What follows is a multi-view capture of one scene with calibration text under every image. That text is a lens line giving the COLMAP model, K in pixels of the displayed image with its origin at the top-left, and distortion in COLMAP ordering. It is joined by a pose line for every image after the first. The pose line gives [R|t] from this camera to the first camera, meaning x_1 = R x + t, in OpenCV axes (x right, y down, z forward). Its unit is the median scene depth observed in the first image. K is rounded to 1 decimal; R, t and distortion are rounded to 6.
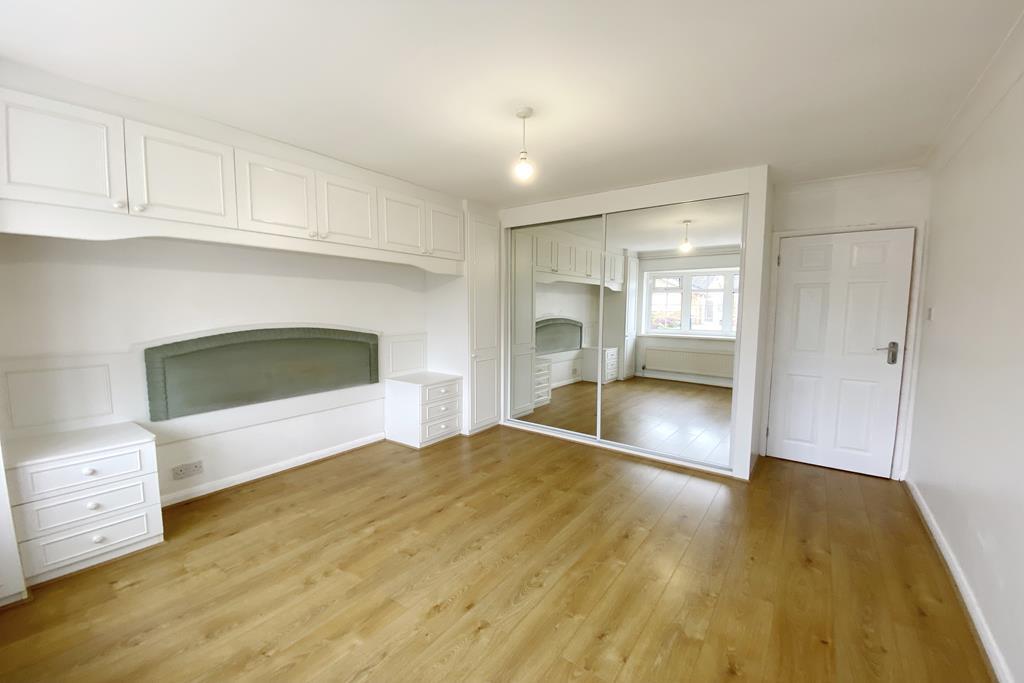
lens RADIAL K [[398.3, 0, 510.9], [0, 398.3, 343.7], [0, 0, 1]] dist [-0.014421, -0.001092]
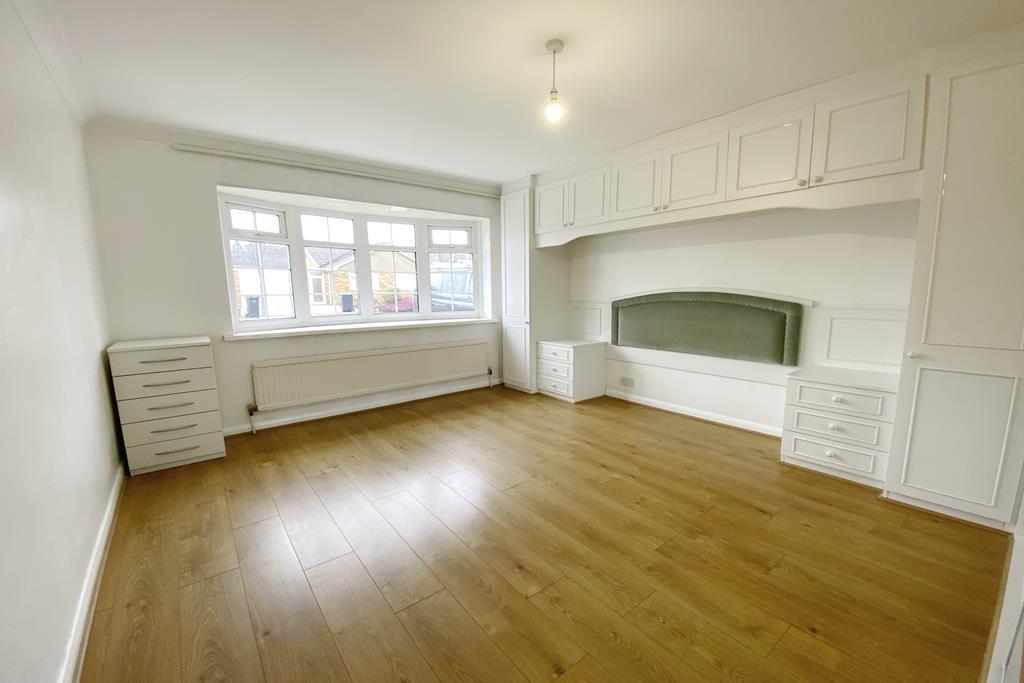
lens RADIAL K [[398.3, 0, 512.9], [0, 398.3, 344.5], [0, 0, 1]] dist [-0.014421, -0.001092]
pose [[-0.258599, 0.127496, -0.957534, 0.764467], [-0.077278, 0.985344, 0.152070, -0.027370], [0.962889, 0.113321, -0.244956, 0.910107]]
